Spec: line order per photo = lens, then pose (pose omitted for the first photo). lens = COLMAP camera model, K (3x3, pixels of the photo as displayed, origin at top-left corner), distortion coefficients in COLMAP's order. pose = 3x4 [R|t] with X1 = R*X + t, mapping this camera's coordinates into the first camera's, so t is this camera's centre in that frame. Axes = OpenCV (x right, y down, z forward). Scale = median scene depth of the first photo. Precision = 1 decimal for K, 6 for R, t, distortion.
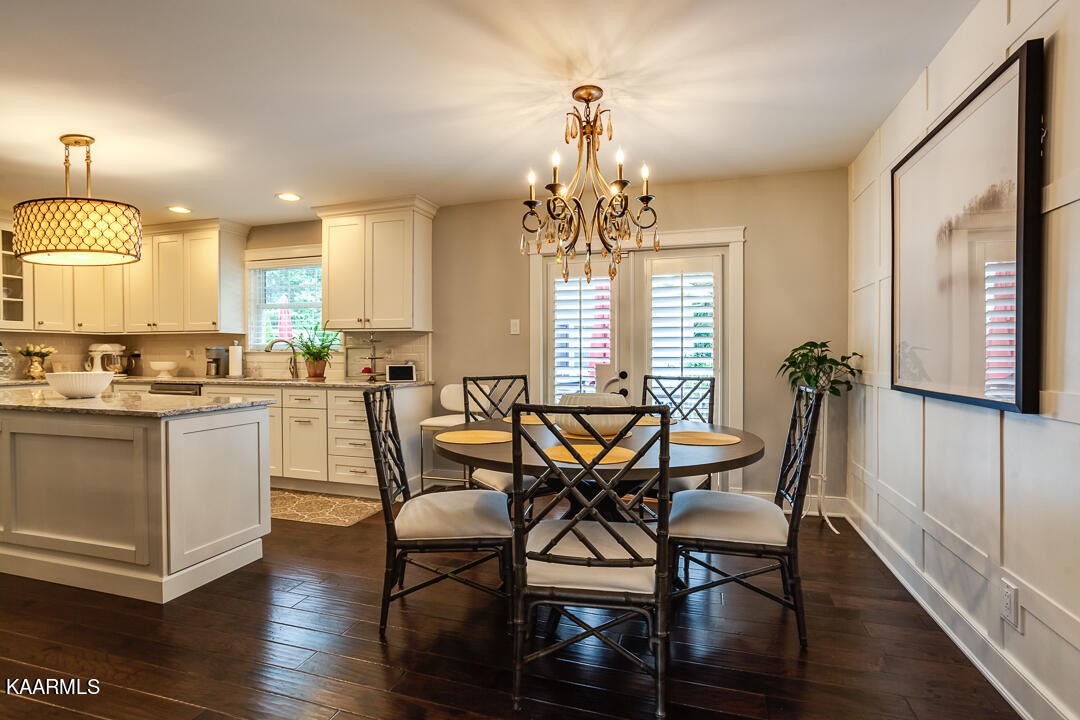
lens RADIAL K [[517.2, 0, 540.0], [0, 517.2, 360.0], [0, 0, 1]] dist [-0.051493, 0.027086]
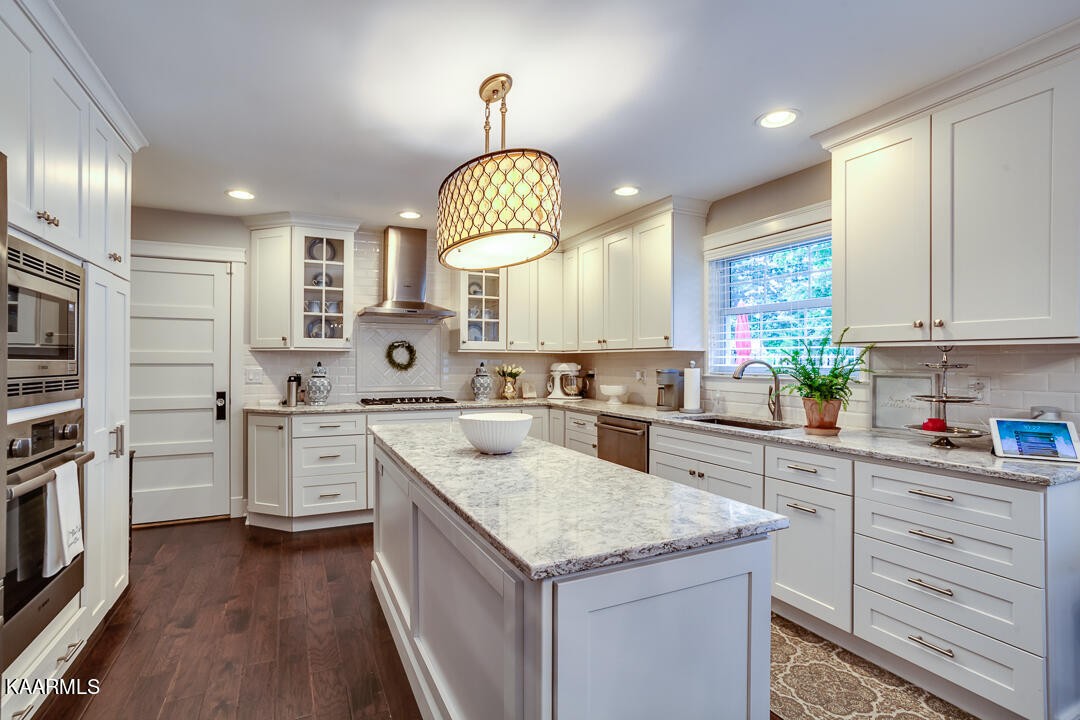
lens RADIAL K [[517.2, 0, 540.0], [0, 517.2, 360.0], [0, 0, 1]] dist [-0.051493, 0.027086]
pose [[0.685712, -0.000187, -0.727873, -0.239117], [-0.012705, 0.999845, -0.012226, -0.030928], [0.727762, 0.017632, 0.685603, 0.381588]]
